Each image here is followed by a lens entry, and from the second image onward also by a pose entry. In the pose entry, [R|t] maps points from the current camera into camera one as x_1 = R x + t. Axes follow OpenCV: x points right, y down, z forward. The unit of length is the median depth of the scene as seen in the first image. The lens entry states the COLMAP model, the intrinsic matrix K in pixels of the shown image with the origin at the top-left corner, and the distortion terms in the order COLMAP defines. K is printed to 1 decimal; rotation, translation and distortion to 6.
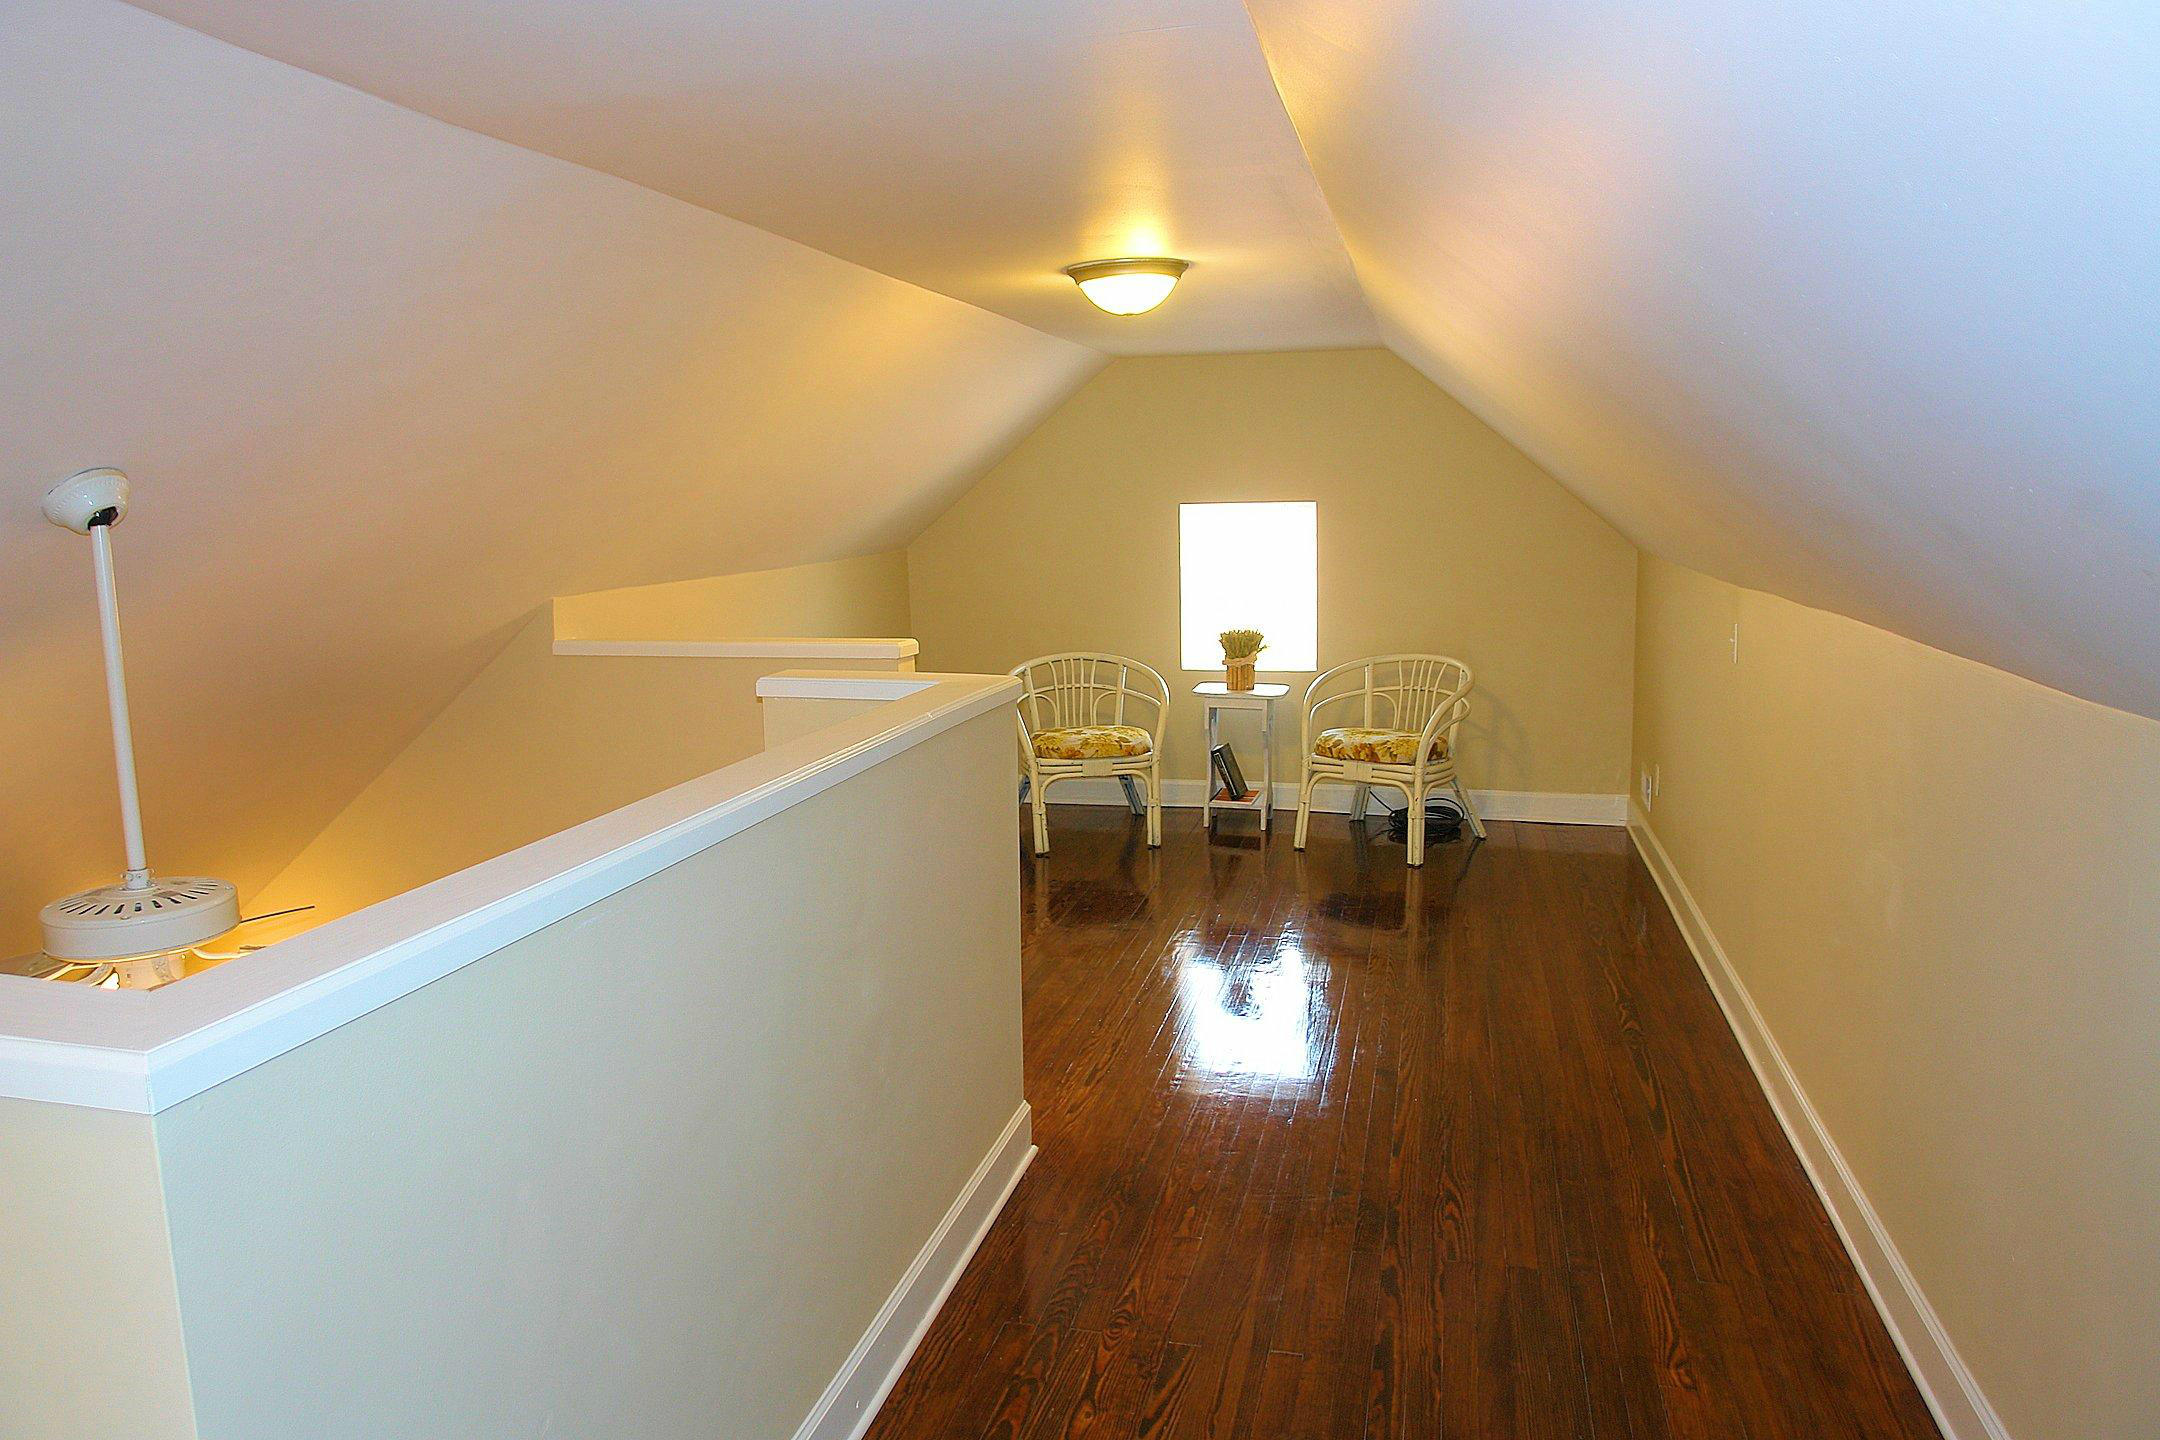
lens RADIAL K [[1491.6, 0, 1080.0], [0, 1491.6, 720.0], [0, 0, 1]] dist [-0.105056, 0.066986]
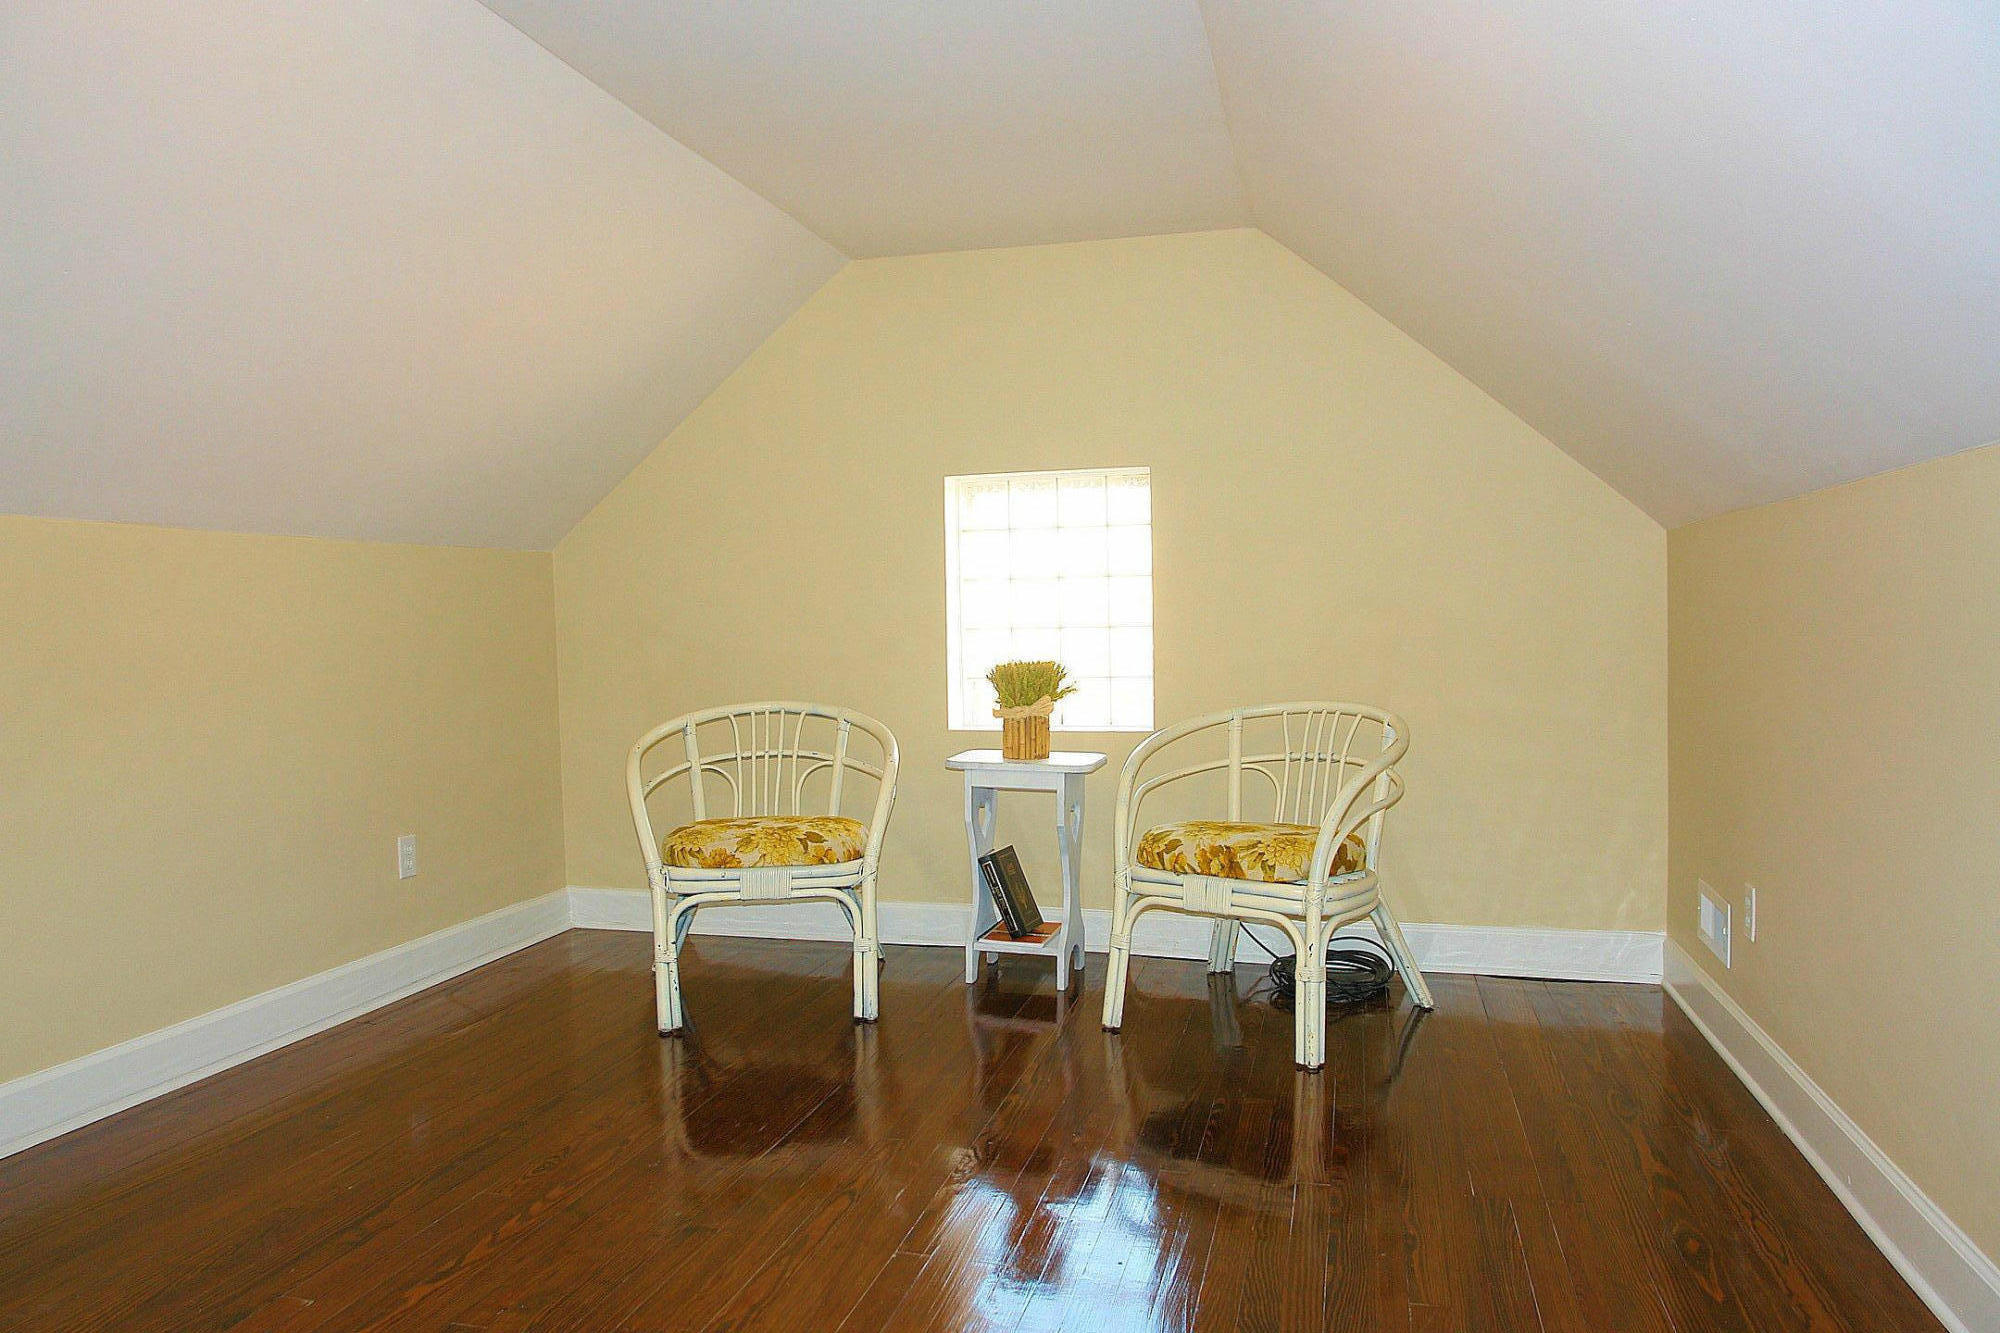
lens RADIAL K [[1381.1, 0, 1000.0], [0, 1381.1, 666.5], [0, 0, 1]] dist [-0.105056, 0.066986]
pose [[0.999933, 0.003467, -0.011026, 0.105856], [-0.004749, 0.992952, -0.118420, 0.009925], [0.010538, 0.118465, 0.992902, 0.437203]]
